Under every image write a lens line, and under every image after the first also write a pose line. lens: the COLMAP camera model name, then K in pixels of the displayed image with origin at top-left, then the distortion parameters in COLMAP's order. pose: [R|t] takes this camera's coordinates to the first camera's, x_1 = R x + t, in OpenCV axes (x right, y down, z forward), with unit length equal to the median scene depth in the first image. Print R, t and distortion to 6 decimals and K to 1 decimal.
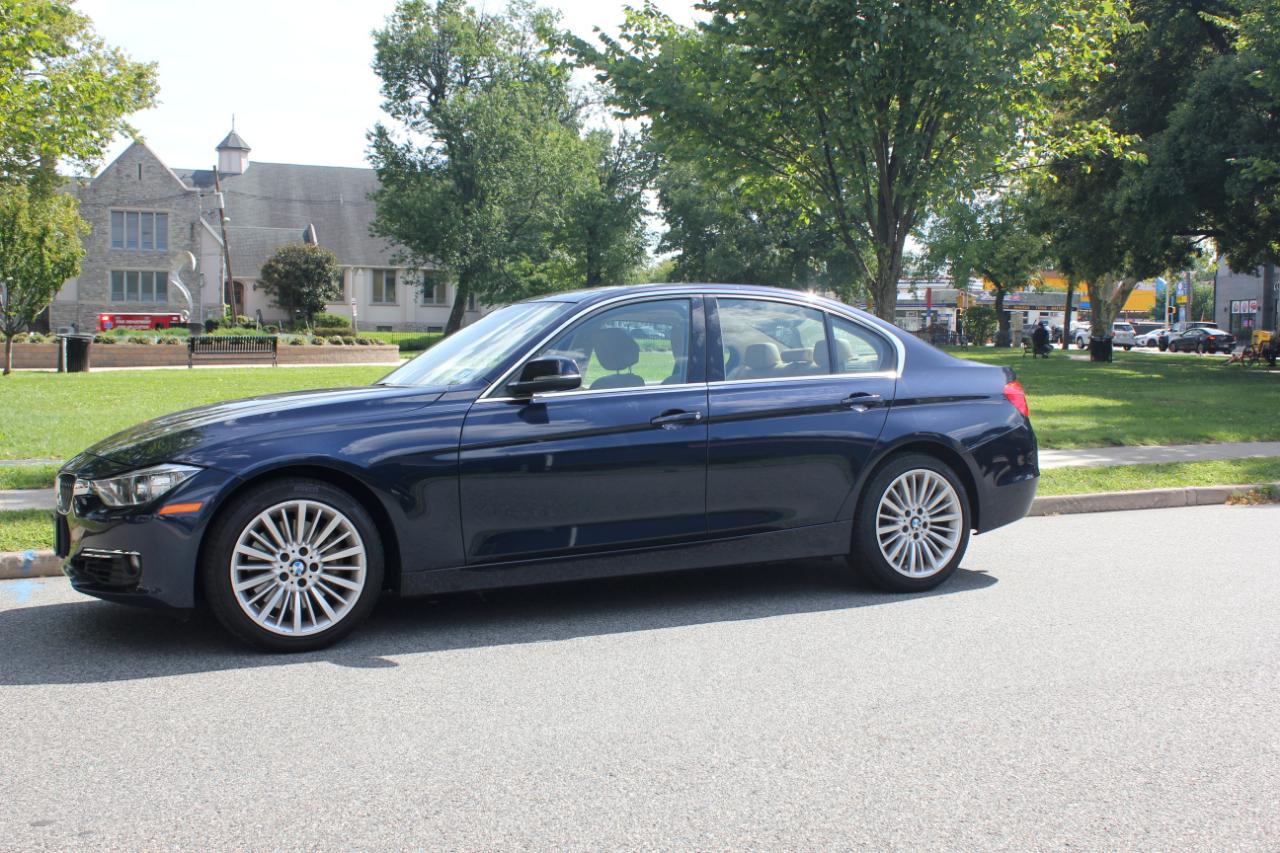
lens RADIAL K [[1382.4, 0, 640.7], [0, 1382.4, 428.0], [0, 0, 1]] dist [-0.082497, 0.076643]
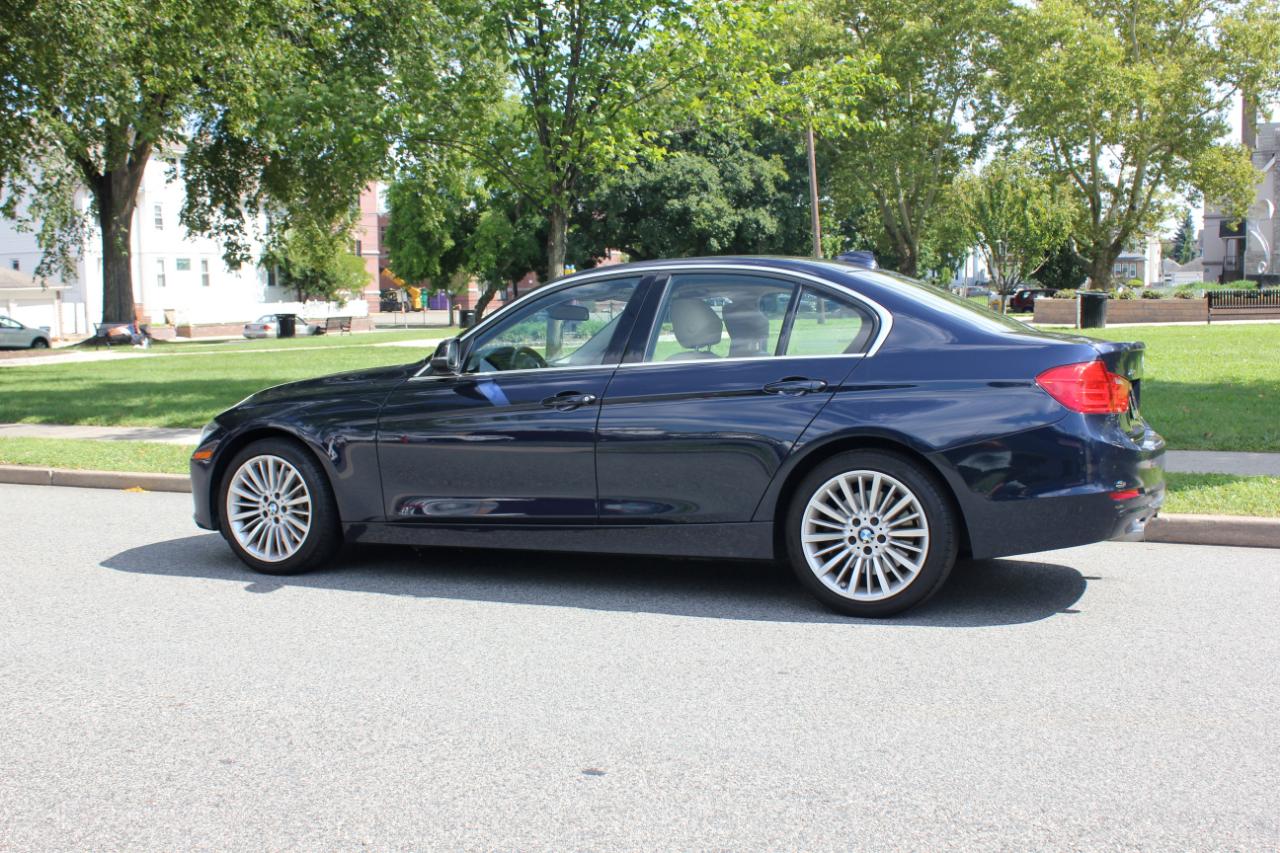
lens RADIAL K [[1382.4, 0, 640.7], [0, 1382.4, 428.0], [0, 0, 1]] dist [-0.082497, 0.076643]
pose [[0.632731, 0.050514, -0.772722, 0.805891], [-0.021329, 0.998628, 0.047817, -0.034446], [0.774078, -0.013774, 0.632940, 0.393724]]
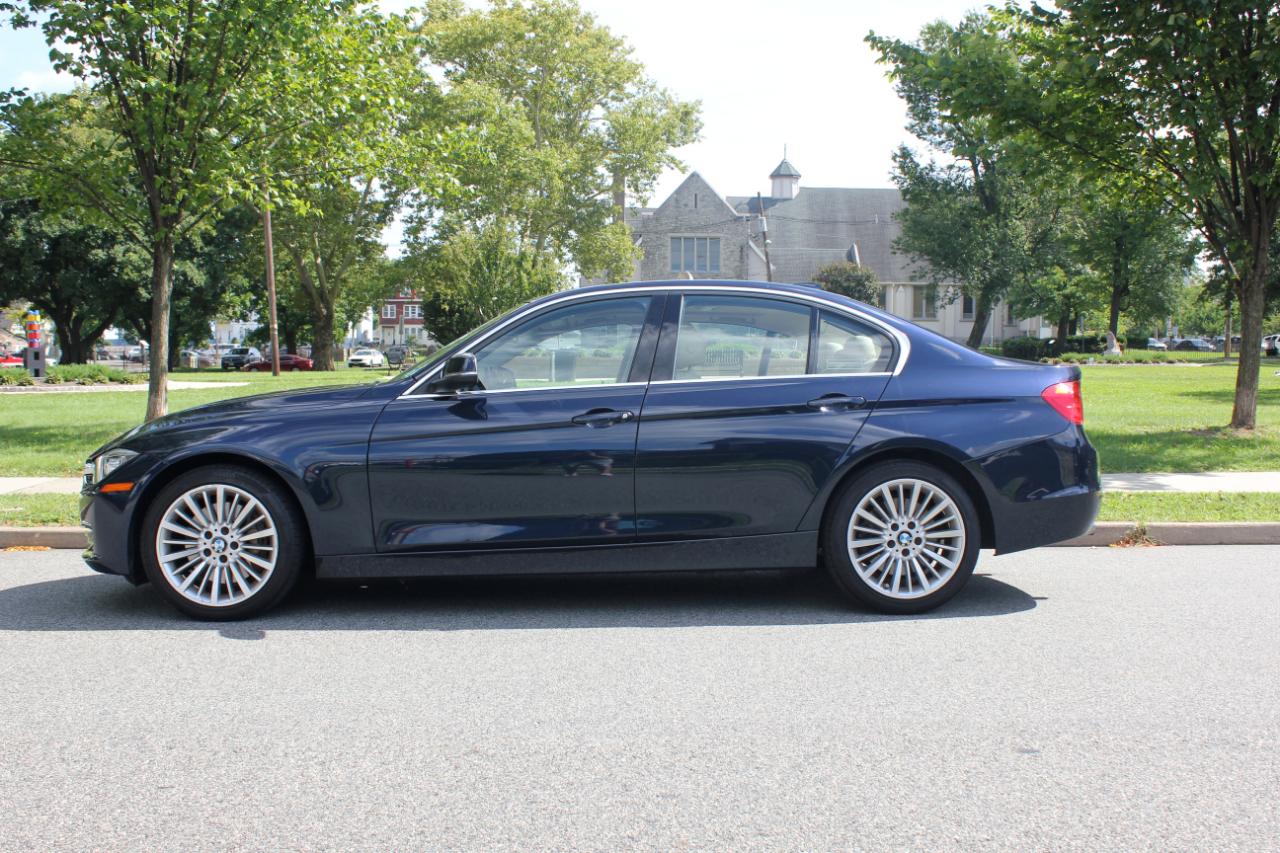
lens RADIAL K [[1320.8, 0, 635.9], [0, 1320.8, 437.7], [0, 0, 1]] dist [-0.081304, 0.048182]
pose [[0.907786, 0.017884, -0.419051, 0.427766], [-0.018733, 0.999822, 0.002090, 0.005114], [0.419014, 0.005953, 0.907960, 0.151658]]
